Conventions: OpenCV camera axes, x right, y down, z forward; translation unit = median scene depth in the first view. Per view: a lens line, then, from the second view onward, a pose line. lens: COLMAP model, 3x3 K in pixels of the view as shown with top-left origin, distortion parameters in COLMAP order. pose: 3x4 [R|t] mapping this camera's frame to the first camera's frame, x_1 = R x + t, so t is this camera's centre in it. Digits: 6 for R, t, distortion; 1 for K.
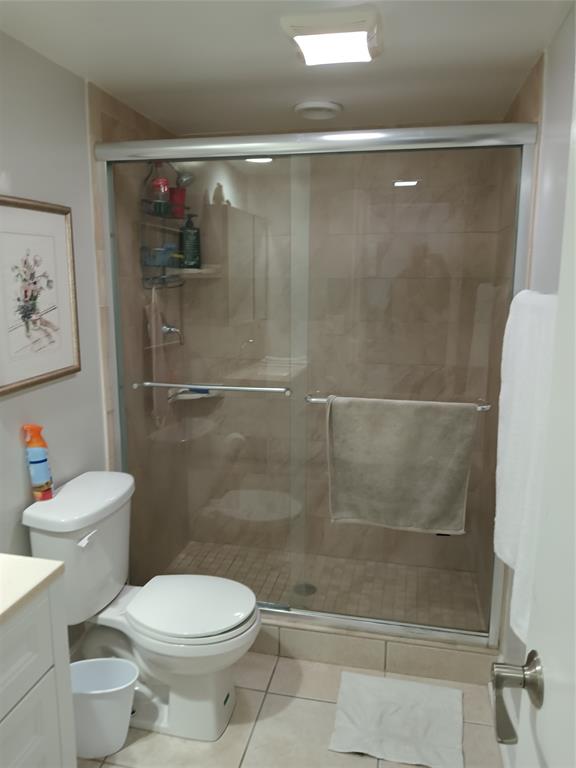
lens RADIAL K [[580.3, 0, 288.0], [0, 580.3, 384.0], [0, 0, 1]] dist [0.065464, -0.129968]
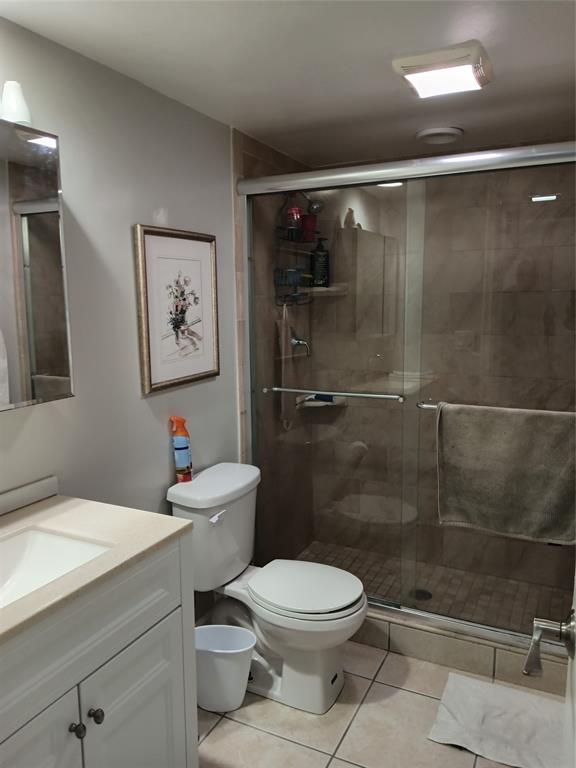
lens RADIAL K [[580.3, 0, 288.0], [0, 580.3, 384.0], [0, 0, 1]] dist [0.065464, -0.129968]
pose [[0.969585, 0.020766, -0.243873, 0.061104], [-0.030235, 0.998925, -0.035149, 0.032244], [0.242881, 0.041454, 0.969170, -0.088691]]
